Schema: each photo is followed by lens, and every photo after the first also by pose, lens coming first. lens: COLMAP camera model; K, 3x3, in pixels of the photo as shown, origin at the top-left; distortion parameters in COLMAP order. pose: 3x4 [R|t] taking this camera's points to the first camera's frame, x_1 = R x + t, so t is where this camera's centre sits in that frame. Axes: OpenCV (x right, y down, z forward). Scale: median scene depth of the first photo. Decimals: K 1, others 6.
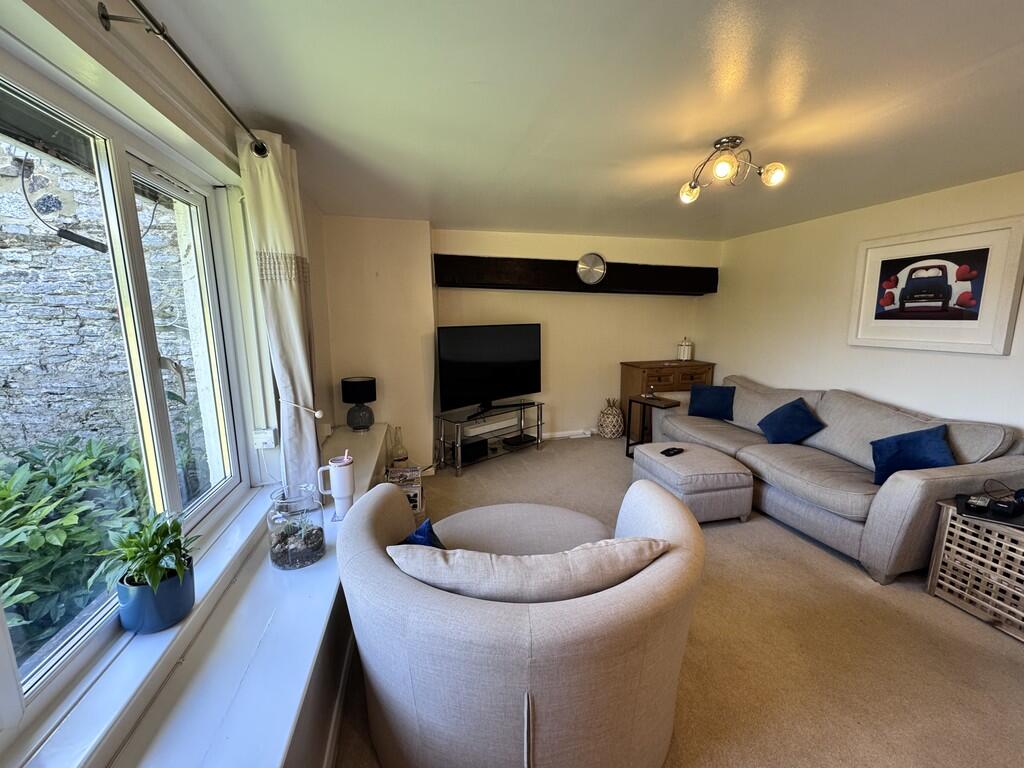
lens RADIAL K [[408.0, 0, 512.0], [0, 408.0, 384.0], [0, 0, 1]] dist [-0.001801, -0.000396]
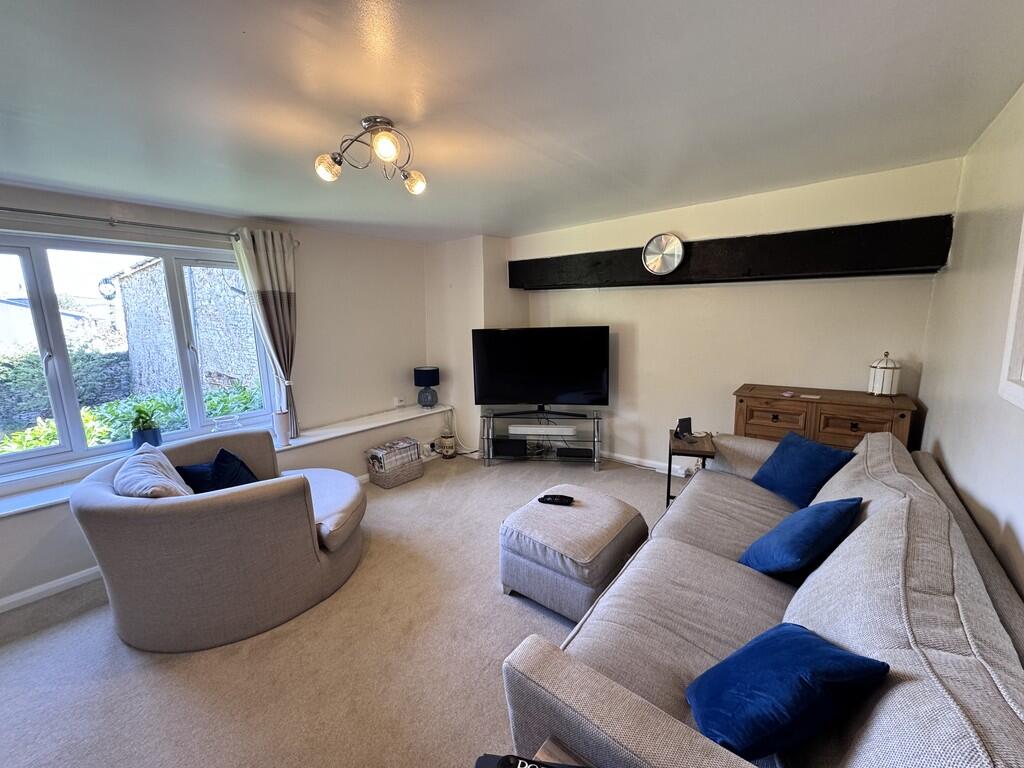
lens RADIAL K [[408.0, 0, 512.0], [0, 408.0, 384.0], [0, 0, 1]] dist [-0.001801, -0.000396]
pose [[0.606995, 0.123070, -0.785118, 0.678184], [-0.110597, 0.991404, 0.069900, -0.068472], [0.786972, 0.044402, 0.615389, 0.338941]]
